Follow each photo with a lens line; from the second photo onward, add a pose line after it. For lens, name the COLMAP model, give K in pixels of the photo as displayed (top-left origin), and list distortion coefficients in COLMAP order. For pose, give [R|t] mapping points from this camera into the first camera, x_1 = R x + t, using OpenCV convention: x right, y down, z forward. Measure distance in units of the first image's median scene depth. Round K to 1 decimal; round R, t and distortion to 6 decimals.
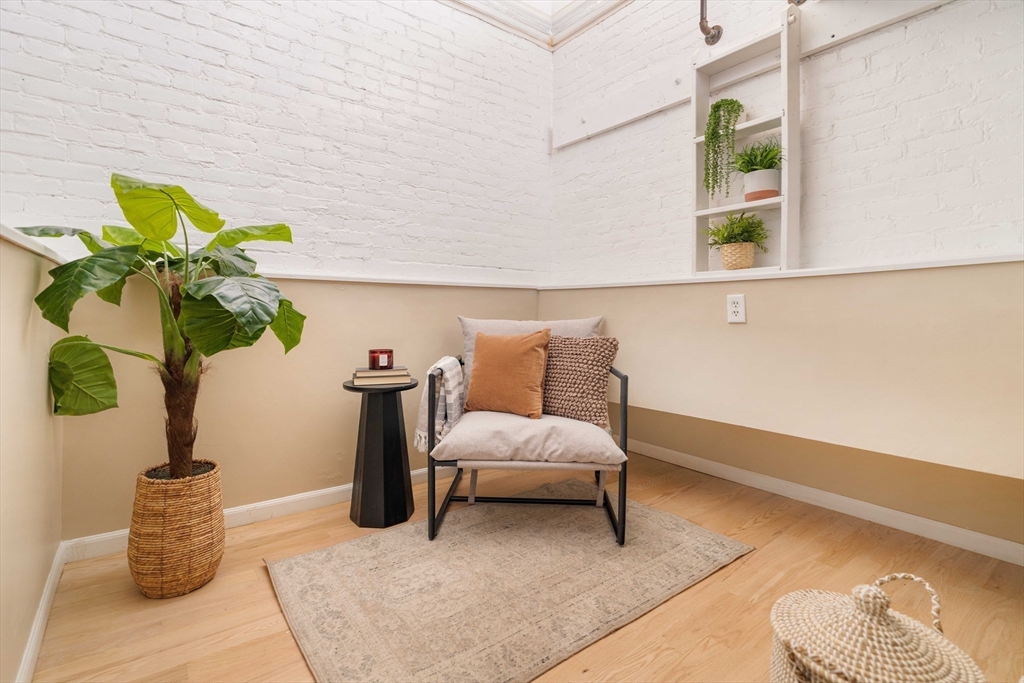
lens RADIAL K [[470.6, 0, 499.3], [0, 470.6, 312.1], [0, 0, 1]] dist [-0.004981, 0.003111]
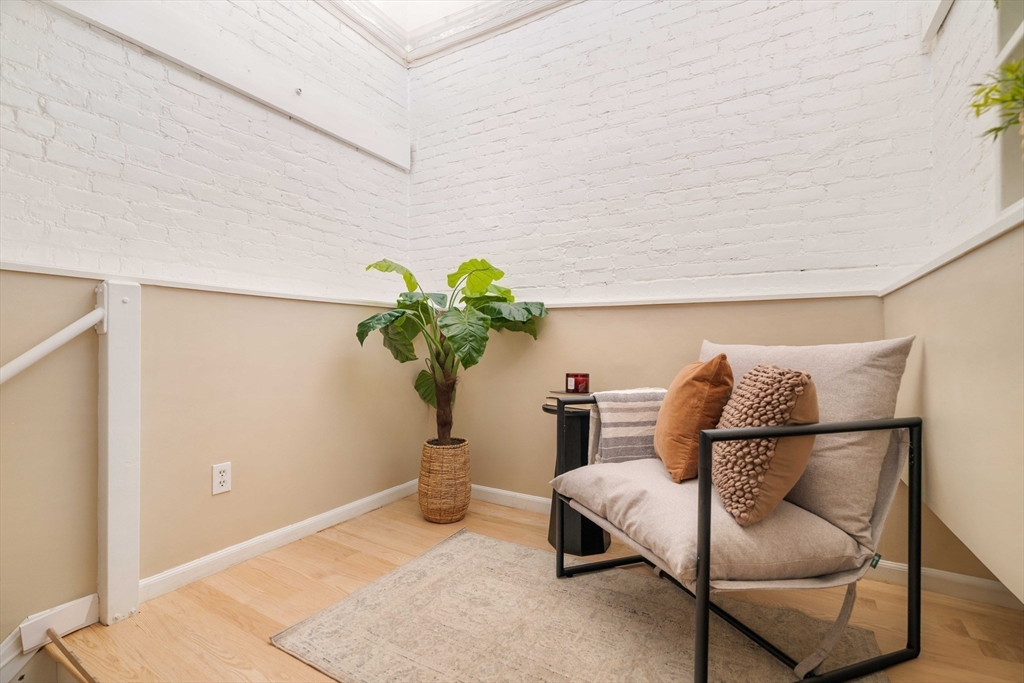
lens RADIAL K [[470.6, 0, 511.6], [0, 470.6, 343.3], [0, 0, 1]] dist [-0.004981, 0.003111]
pose [[0.412043, -0.008308, -0.911126, 0.621190], [-0.008840, 0.999875, -0.013115, 0.032539], [0.911121, 0.013458, 0.411918, 0.490237]]
